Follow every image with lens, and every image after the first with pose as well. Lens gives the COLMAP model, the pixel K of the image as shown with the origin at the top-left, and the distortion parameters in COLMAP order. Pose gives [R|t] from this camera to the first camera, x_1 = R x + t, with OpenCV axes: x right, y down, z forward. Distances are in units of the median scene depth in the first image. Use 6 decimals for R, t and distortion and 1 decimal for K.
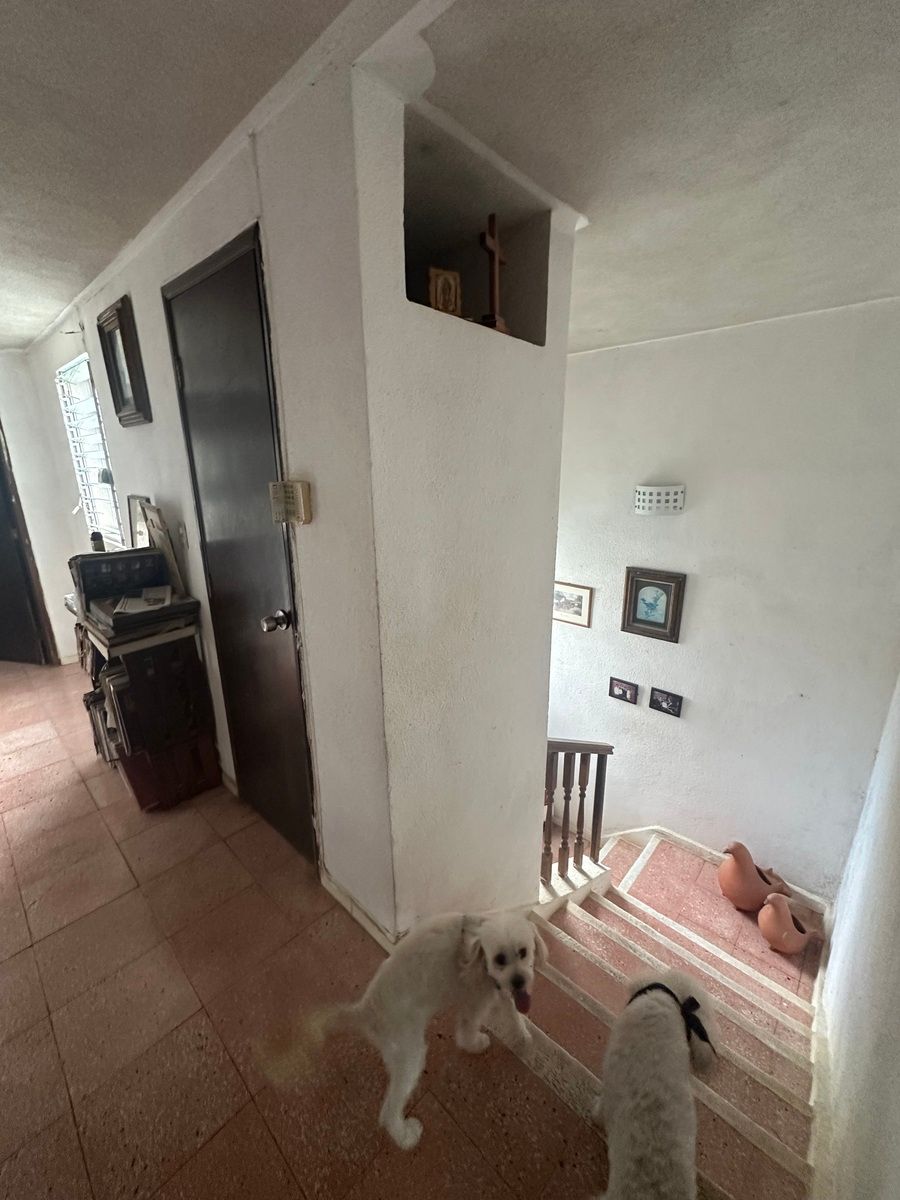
lens RADIAL K [[478.6, 0, 453.7], [0, 478.6, 597.8], [0, 0, 1]] dist [-0.007371, 0.001606]
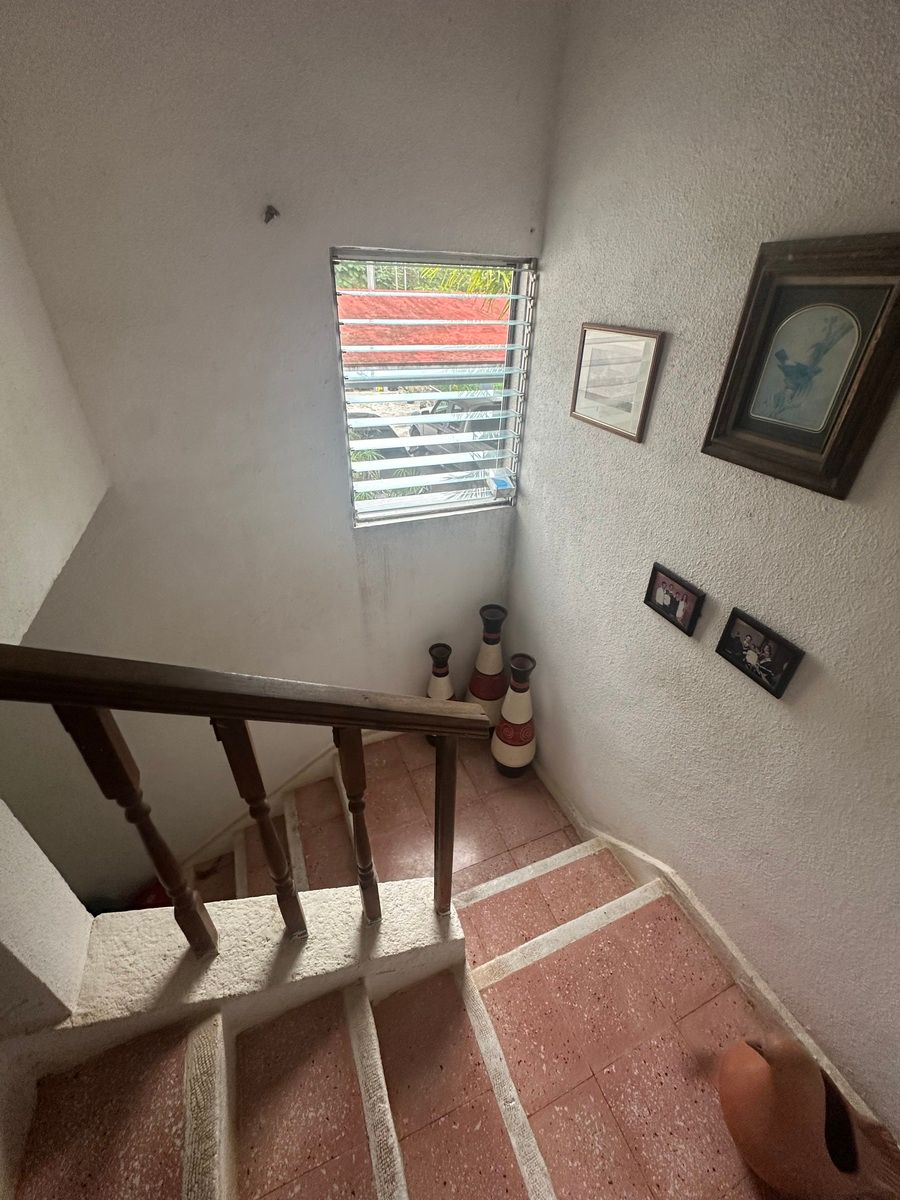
lens RADIAL K [[478.6, 0, 448.8], [0, 478.6, 596.1], [0, 0, 1]] dist [-0.007371, 0.001606]
pose [[0.900869, 0.258624, -0.348638, 0.335140], [-0.149452, 0.938832, 0.310256, 0.090356], [0.407553, -0.227395, 0.884416, 0.553273]]
